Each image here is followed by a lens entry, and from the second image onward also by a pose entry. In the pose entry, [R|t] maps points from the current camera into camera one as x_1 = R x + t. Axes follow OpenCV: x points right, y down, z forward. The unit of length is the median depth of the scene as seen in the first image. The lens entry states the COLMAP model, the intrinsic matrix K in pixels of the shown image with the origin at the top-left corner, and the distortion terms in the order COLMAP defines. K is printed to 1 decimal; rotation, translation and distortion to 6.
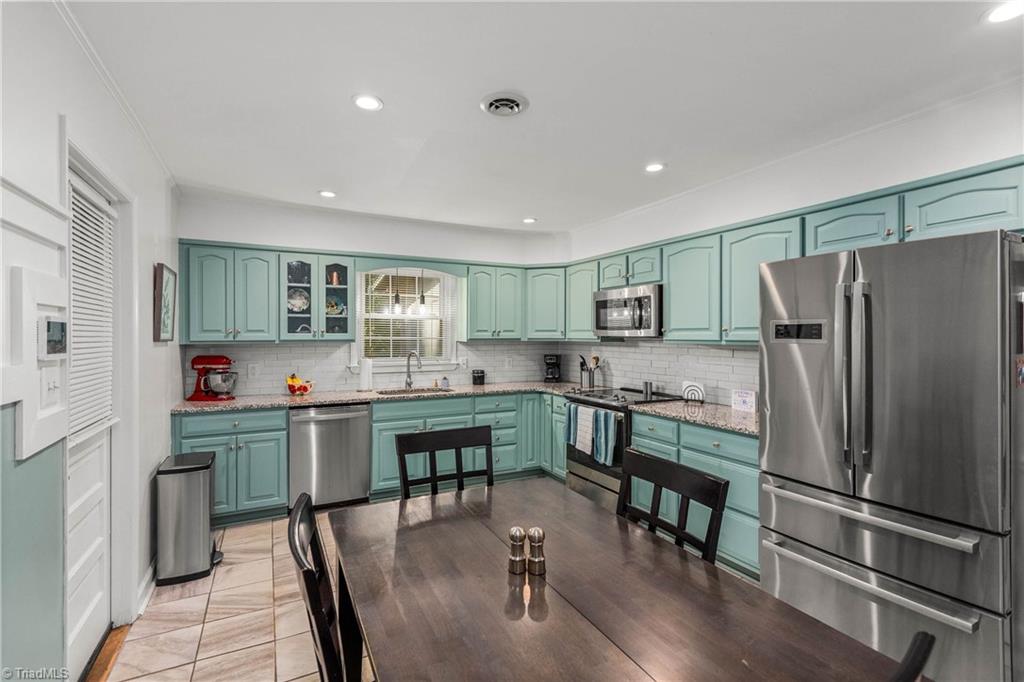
lens RADIAL K [[465.1, 0, 503.9], [0, 465.1, 334.8], [0, 0, 1]] dist [-0.001427, -0.000235]
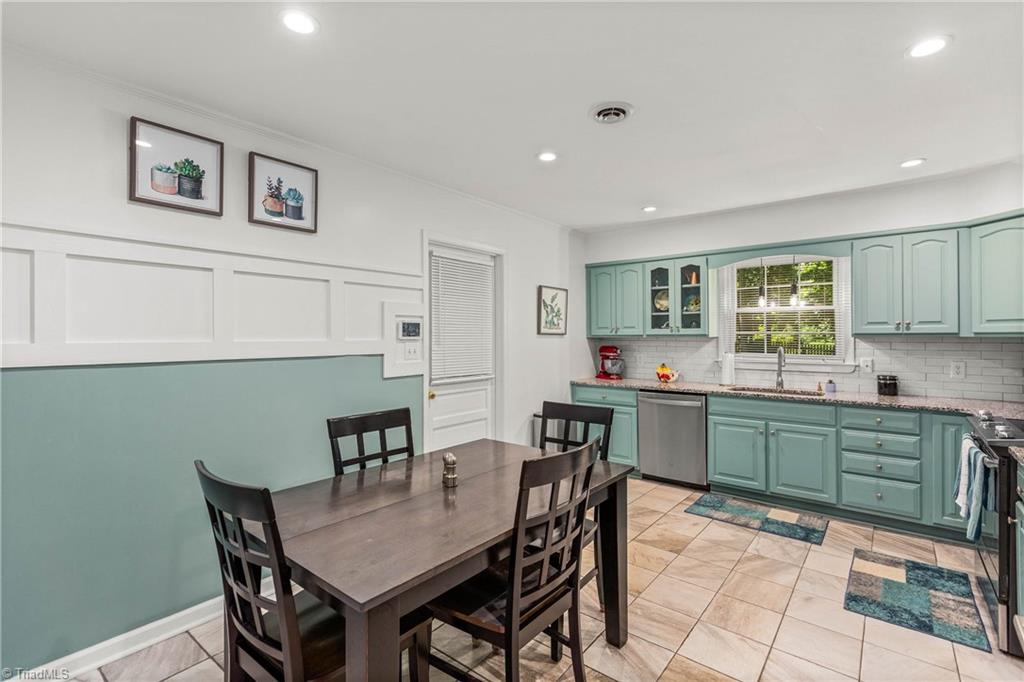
lens RADIAL K [[465.1, 0, 518.5], [0, 465.1, 336.4], [0, 0, 1]] dist [-0.001427, -0.000235]
pose [[0.420874, 0.001076, -0.907118, 0.436370], [0.002824, 0.999993, 0.002496, 0.010840], [0.907115, -0.003612, 0.420868, 0.166934]]
